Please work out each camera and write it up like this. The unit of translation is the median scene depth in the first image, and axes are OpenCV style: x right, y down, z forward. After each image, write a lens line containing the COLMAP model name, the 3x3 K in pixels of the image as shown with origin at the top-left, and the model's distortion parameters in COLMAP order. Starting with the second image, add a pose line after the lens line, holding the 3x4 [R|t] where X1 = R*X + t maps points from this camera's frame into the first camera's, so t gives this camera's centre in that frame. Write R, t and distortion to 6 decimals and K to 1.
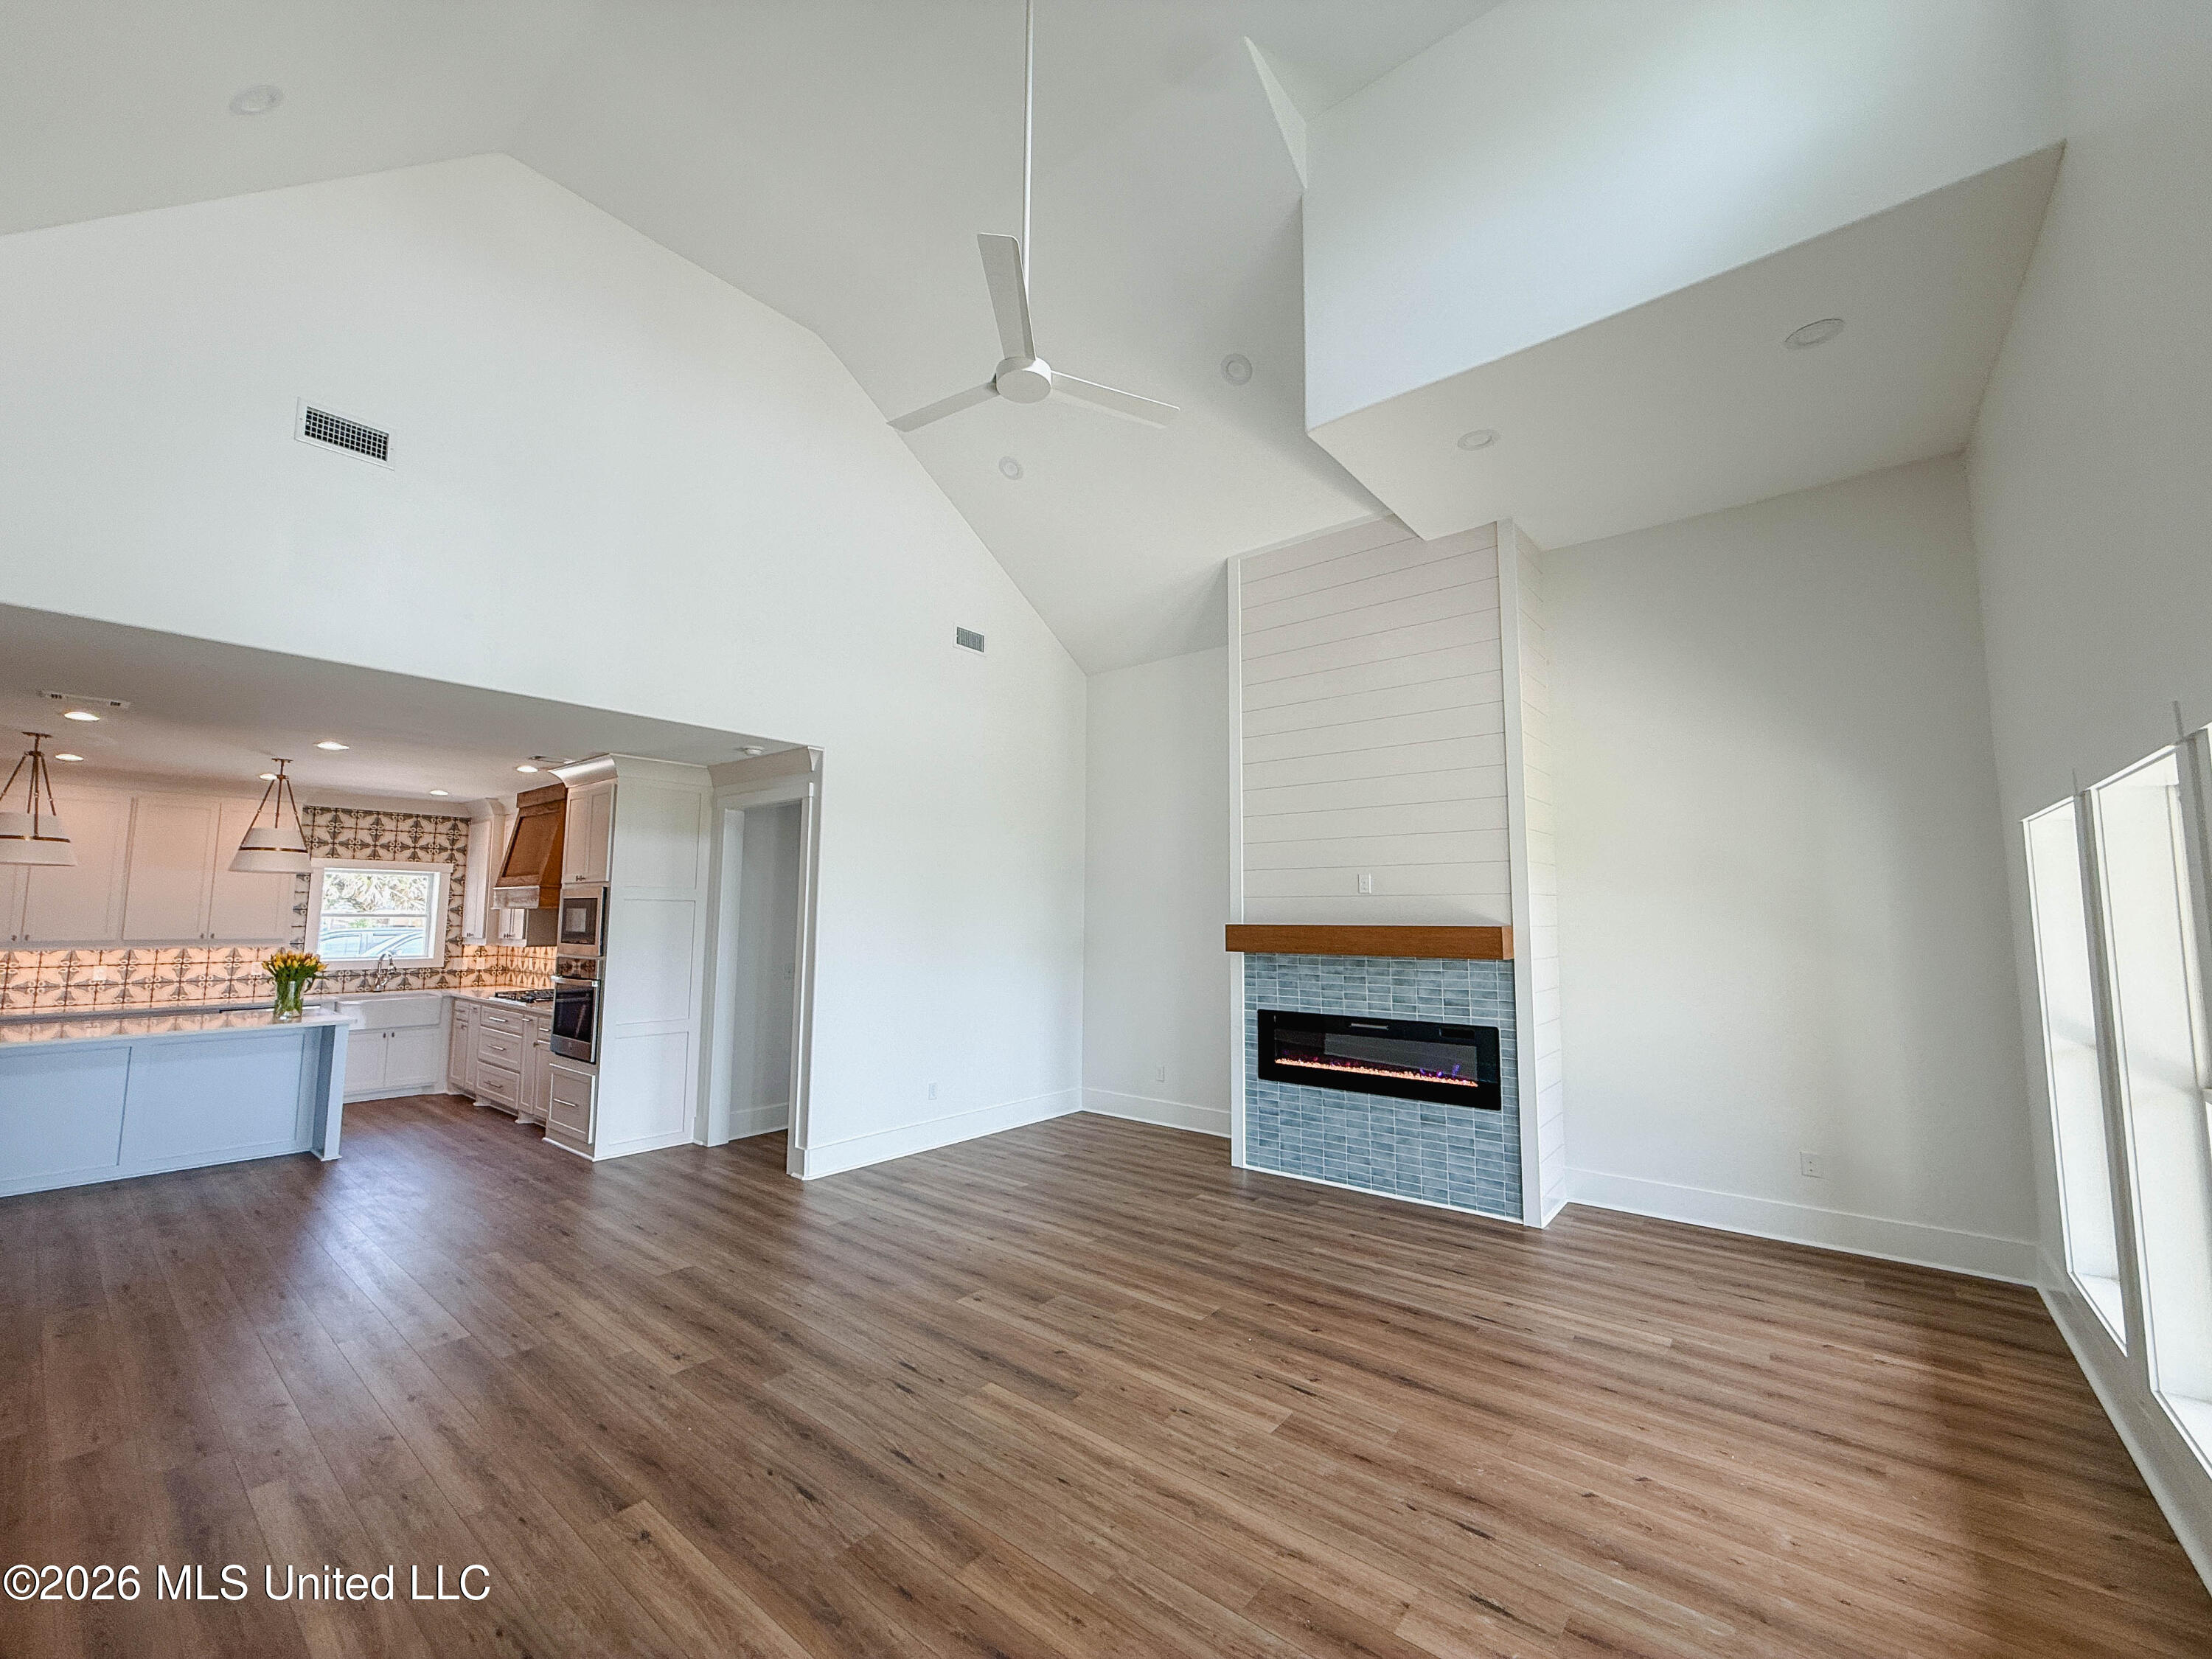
lens RADIAL K [[880.2, 0, 1100.3], [0, 880.2, 831.1], [0, 0, 1]] dist [0.001273, -0.000326]
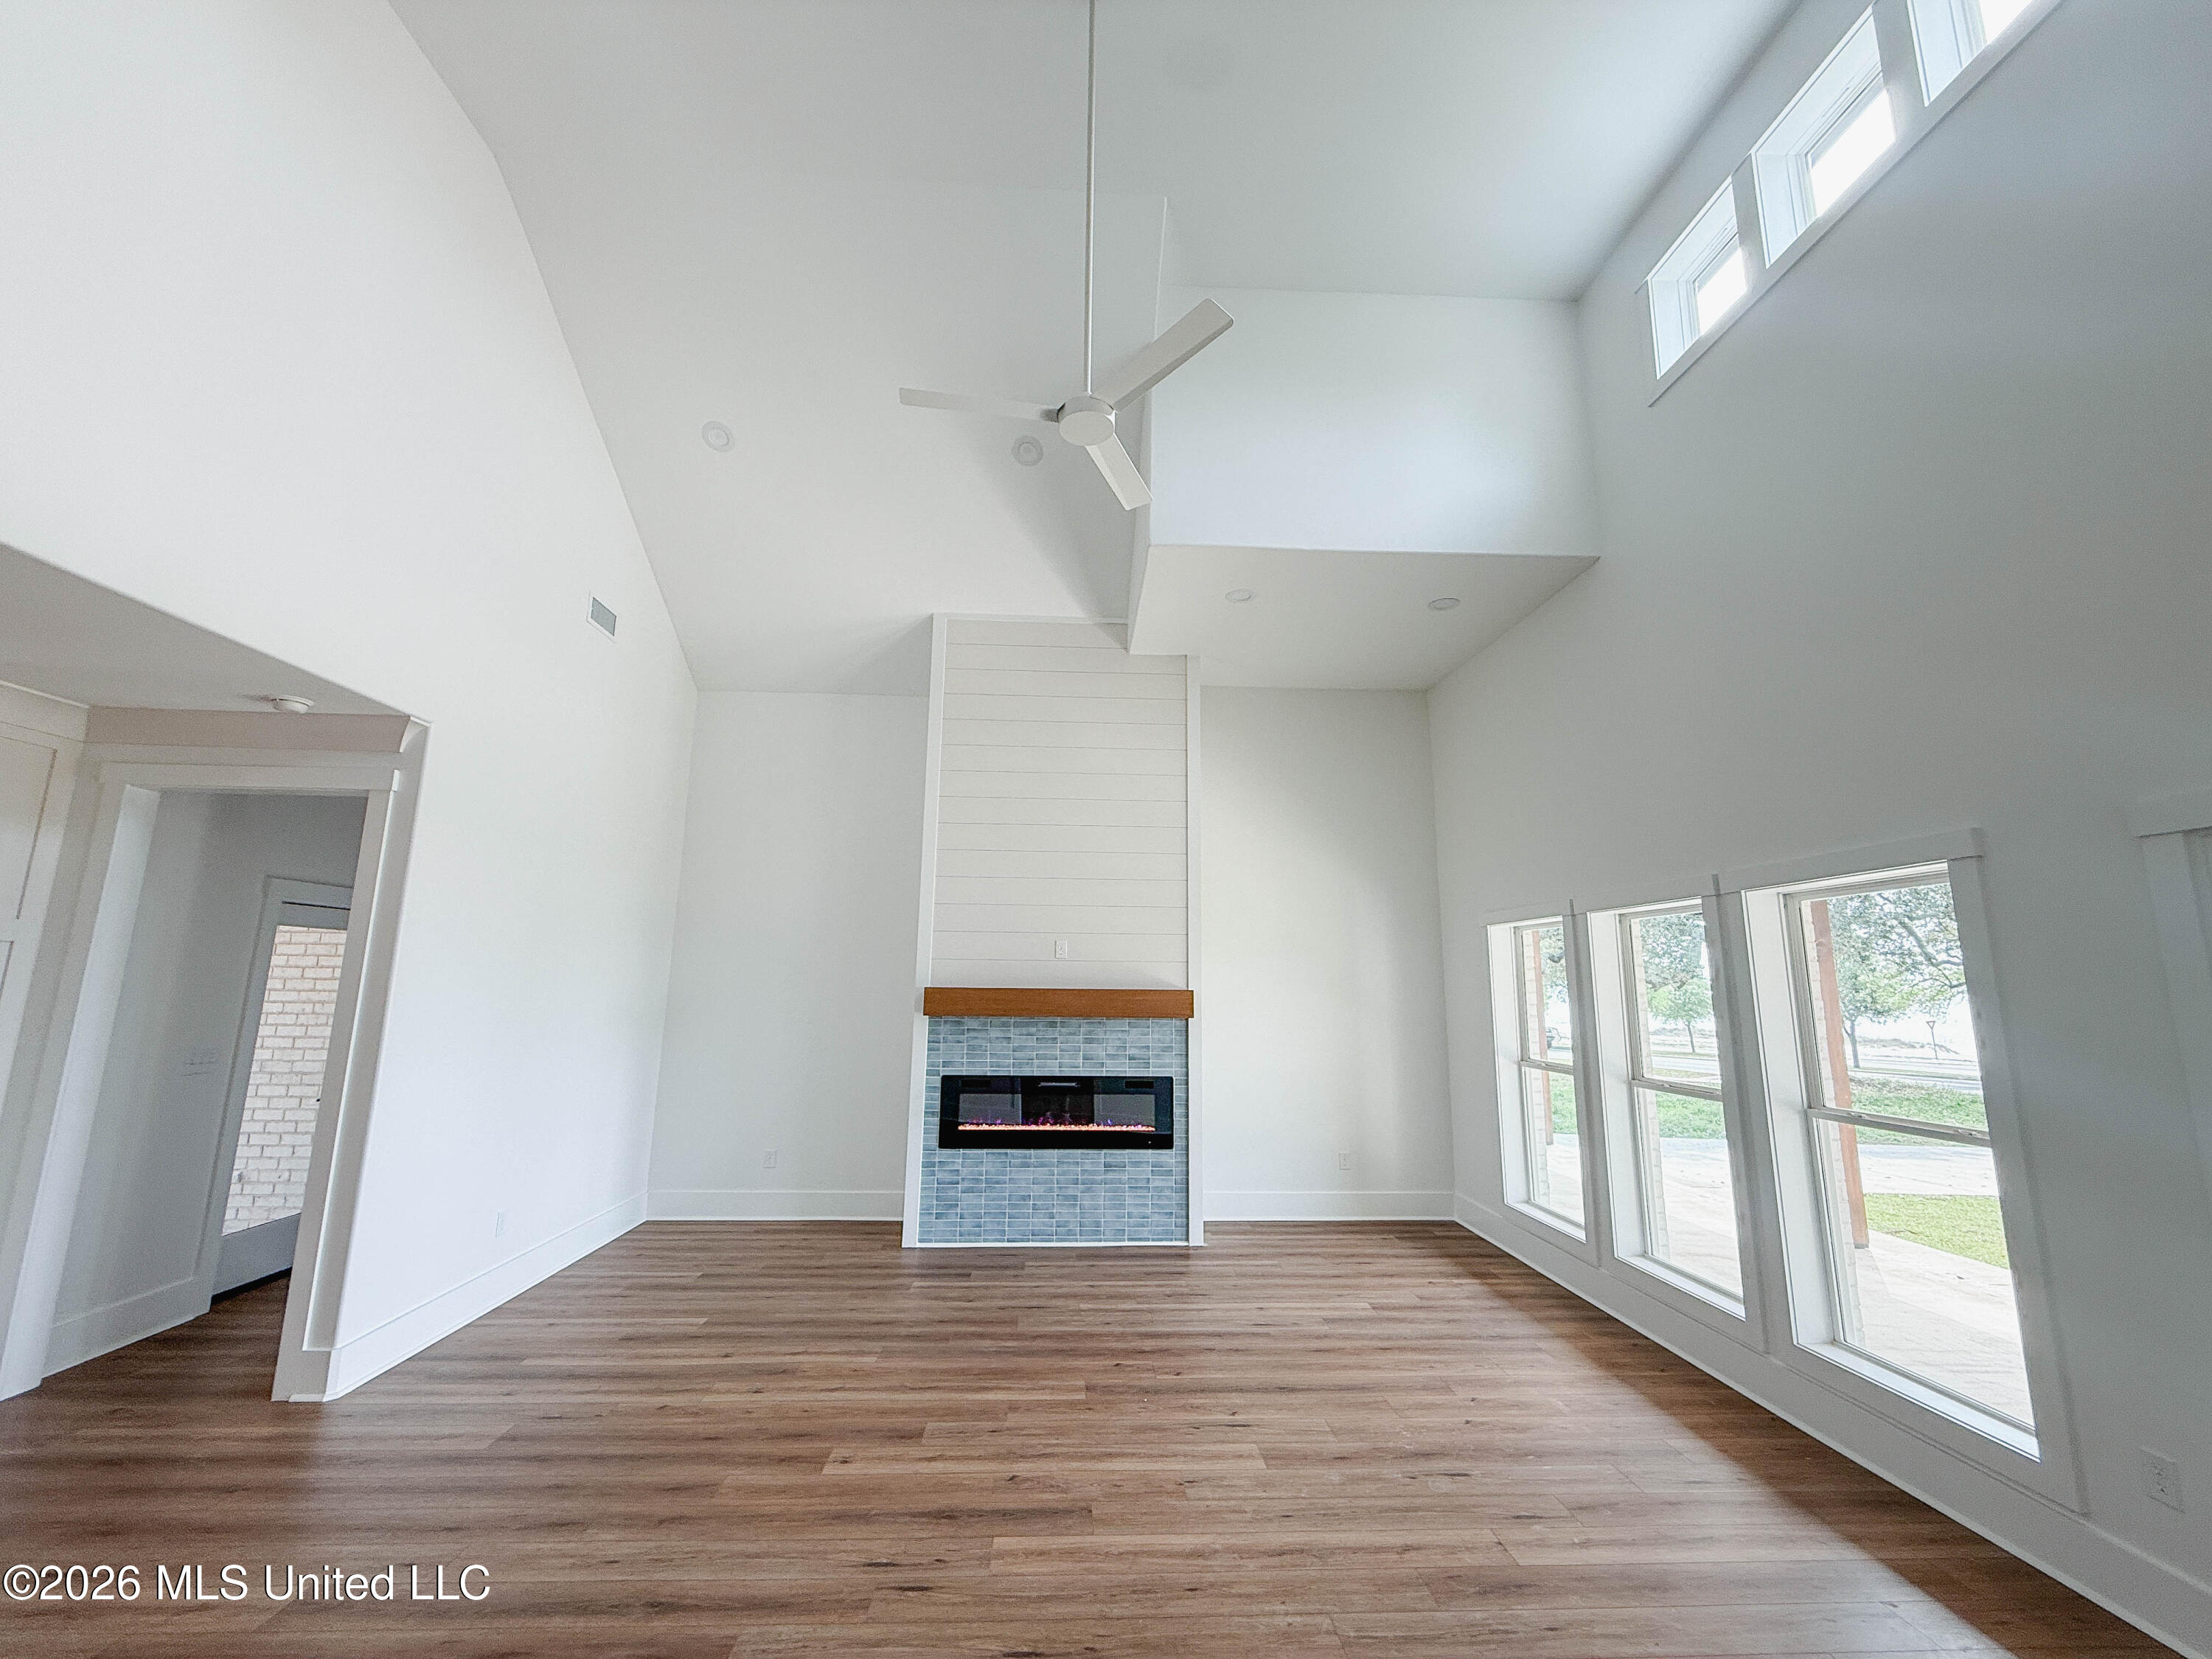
lens RADIAL K [[880.2, 0, 1101.6], [0, 880.2, 830.4], [0, 0, 1]] dist [0.001273, -0.000326]
pose [[0.742644, 0.119666, 0.658908, -0.374337], [-0.074936, 0.992575, -0.095805, 0.014356], [-0.665480, 0.021773, 0.746098, 0.156016]]
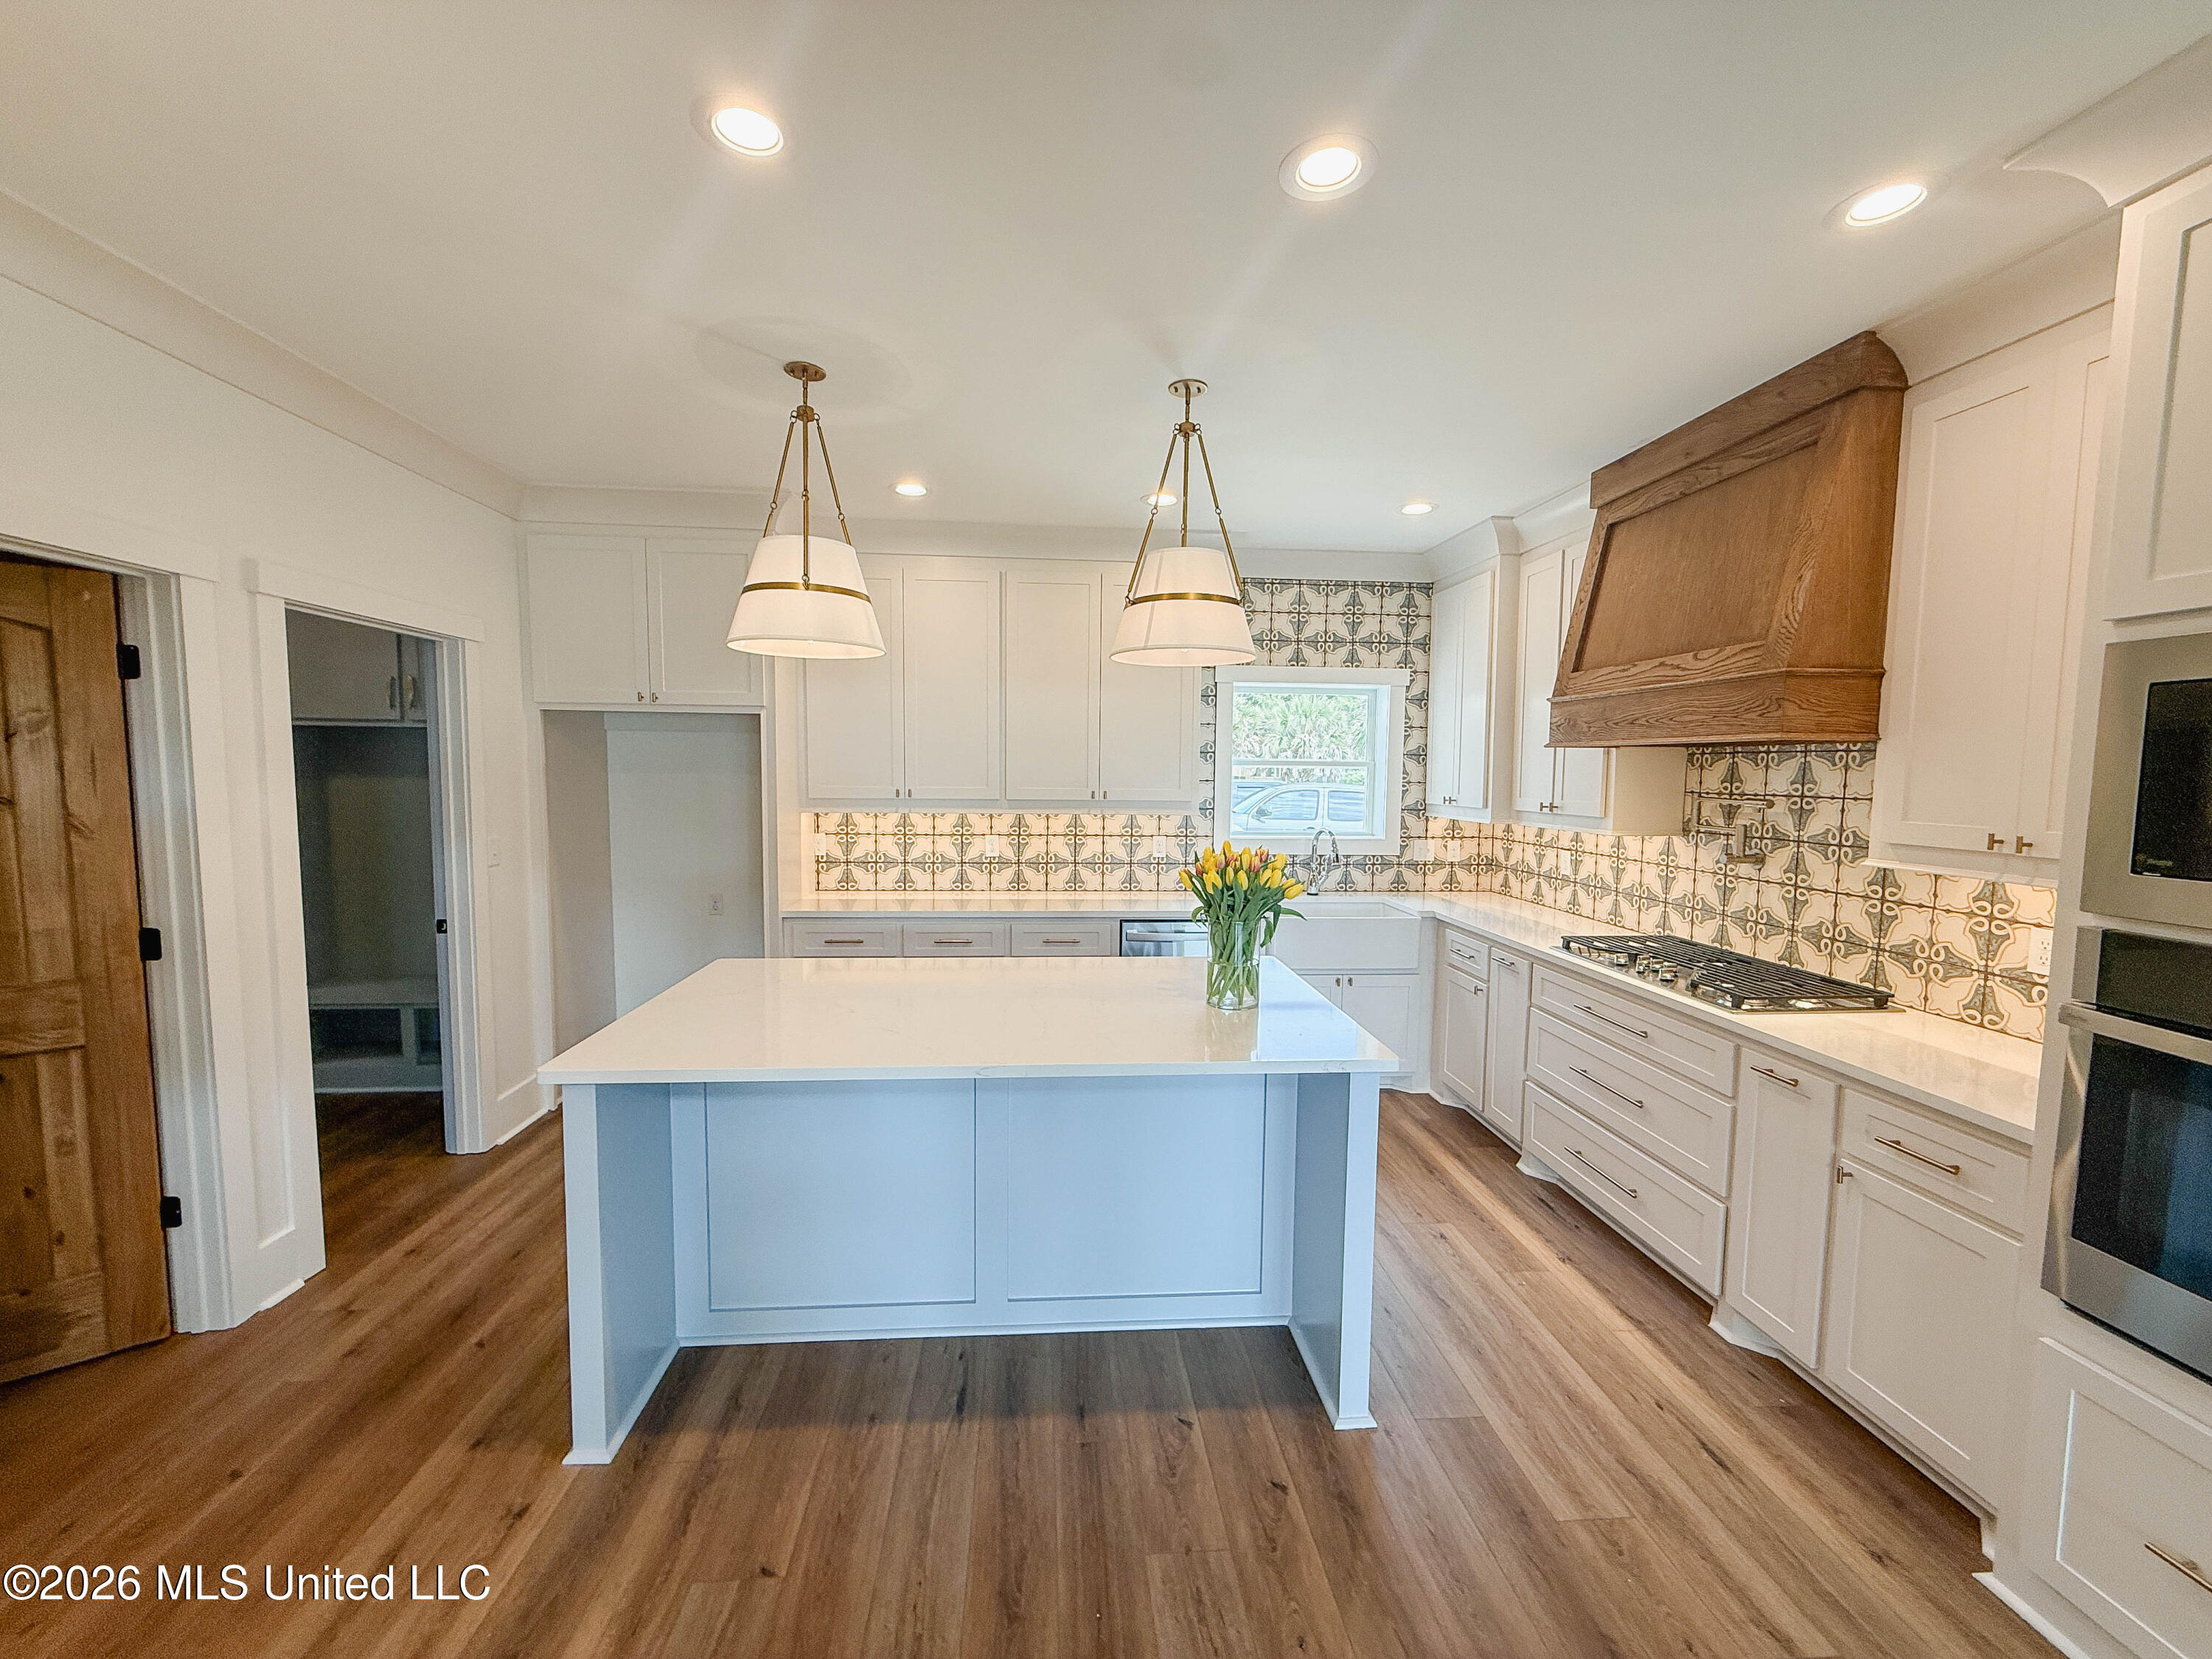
lens RADIAL K [[880.2, 0, 1098.9], [0, 880.2, 831.9], [0, 0, 1]] dist [0.001273, -0.000326]
pose [[0.687173, 0.056716, -0.724277, -0.720112], [0.063746, 0.988396, 0.137878, 0.076092], [0.723692, -0.140916, 0.675583, 0.737909]]
